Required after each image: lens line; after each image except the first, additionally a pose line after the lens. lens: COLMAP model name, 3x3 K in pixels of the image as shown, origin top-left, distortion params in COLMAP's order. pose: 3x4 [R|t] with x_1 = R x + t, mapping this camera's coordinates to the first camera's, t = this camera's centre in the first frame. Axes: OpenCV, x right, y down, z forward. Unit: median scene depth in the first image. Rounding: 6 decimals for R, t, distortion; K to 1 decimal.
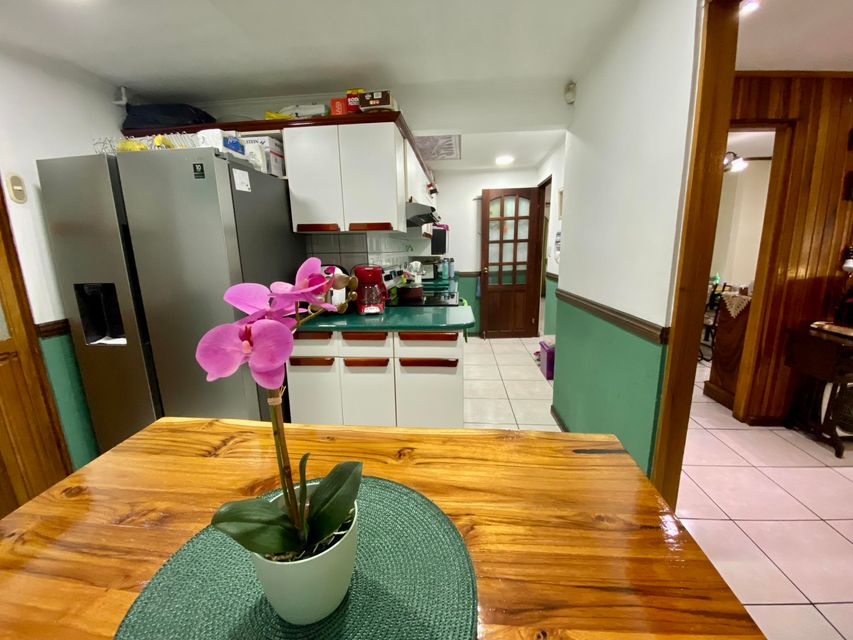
lens RADIAL K [[346.4, 0, 430.3], [0, 346.4, 321.0], [0, 0, 1]] dist [0.020071, -0.020980]
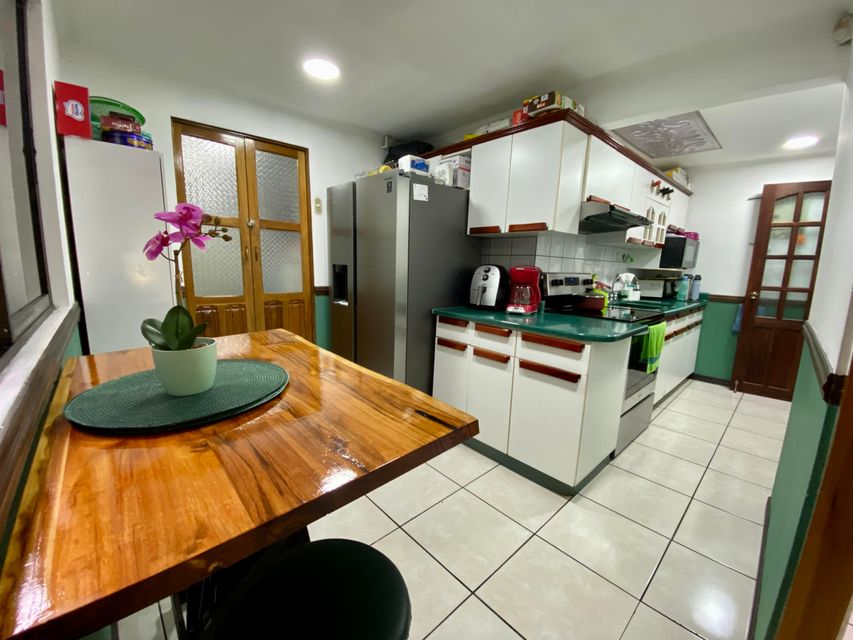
lens RADIAL K [[346.4, 0, 430.3], [0, 346.4, 321.0], [0, 0, 1]] dist [0.020071, -0.020980]
pose [[0.741260, 0.156028, -0.652831, 0.329255], [-0.184147, 0.982561, 0.025743, 0.022143], [0.645463, 0.101135, 0.757066, 0.076900]]
